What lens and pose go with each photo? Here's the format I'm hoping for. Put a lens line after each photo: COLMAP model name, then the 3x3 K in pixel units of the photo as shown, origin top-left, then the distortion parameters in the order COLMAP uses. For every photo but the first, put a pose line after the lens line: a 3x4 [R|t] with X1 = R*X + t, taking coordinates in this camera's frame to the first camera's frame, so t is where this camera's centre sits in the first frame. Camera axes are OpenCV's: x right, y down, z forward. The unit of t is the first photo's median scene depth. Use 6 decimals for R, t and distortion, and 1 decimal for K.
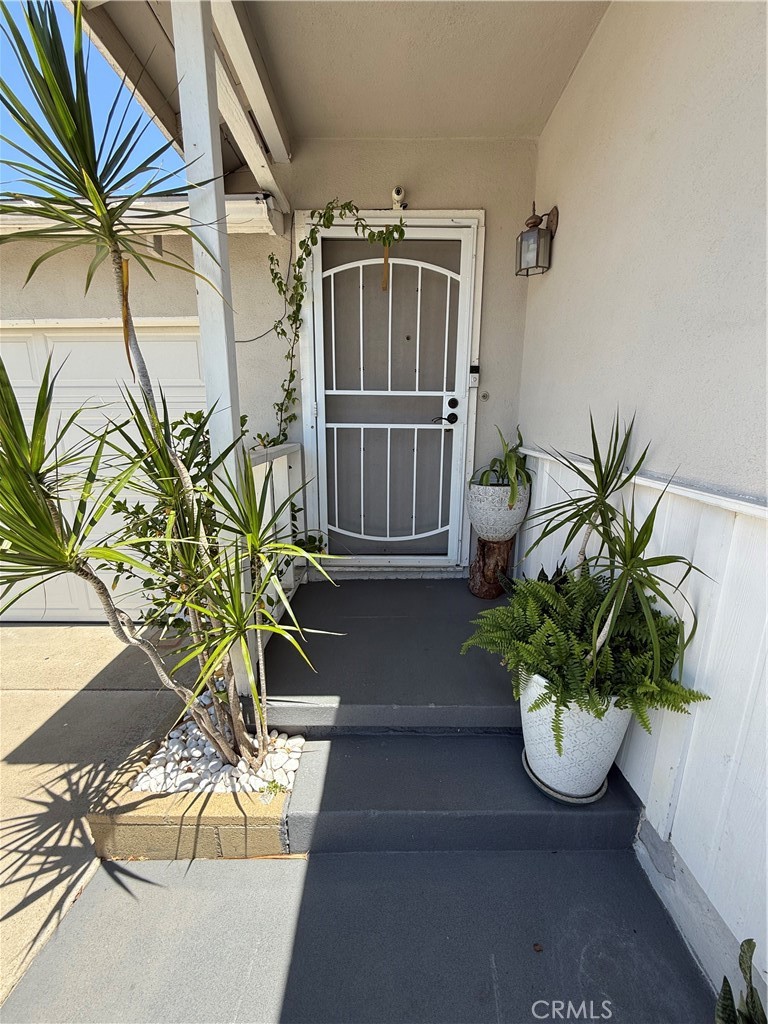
lens RADIAL K [[408.7, 0, 384.0], [0, 408.7, 512.0], [0, 0, 1]] dist [-0.000202, -0.000097]
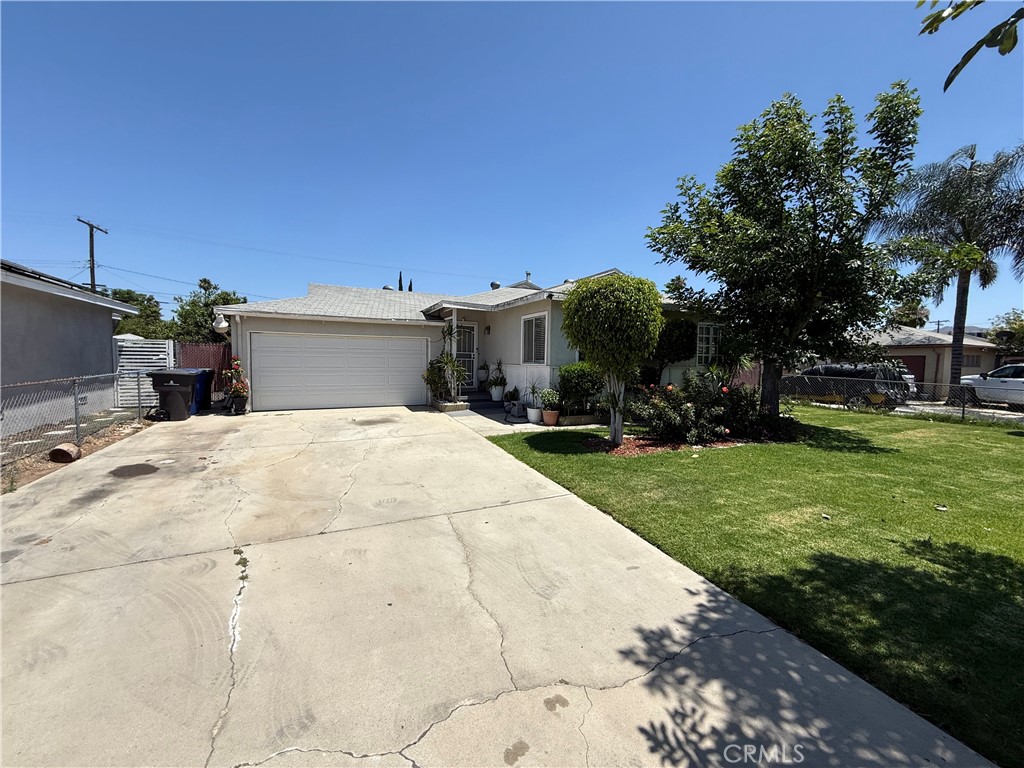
lens RADIAL K [[408.7, 0, 512.0], [0, 408.7, 384.0], [0, 0, 1]] dist [-0.000202, -0.000097]
pose [[0.894255, -0.014765, 0.447313, -1.827332], [0.086162, 0.986439, -0.139692, 0.924138], [-0.439185, 0.163461, 0.883401, -3.972434]]
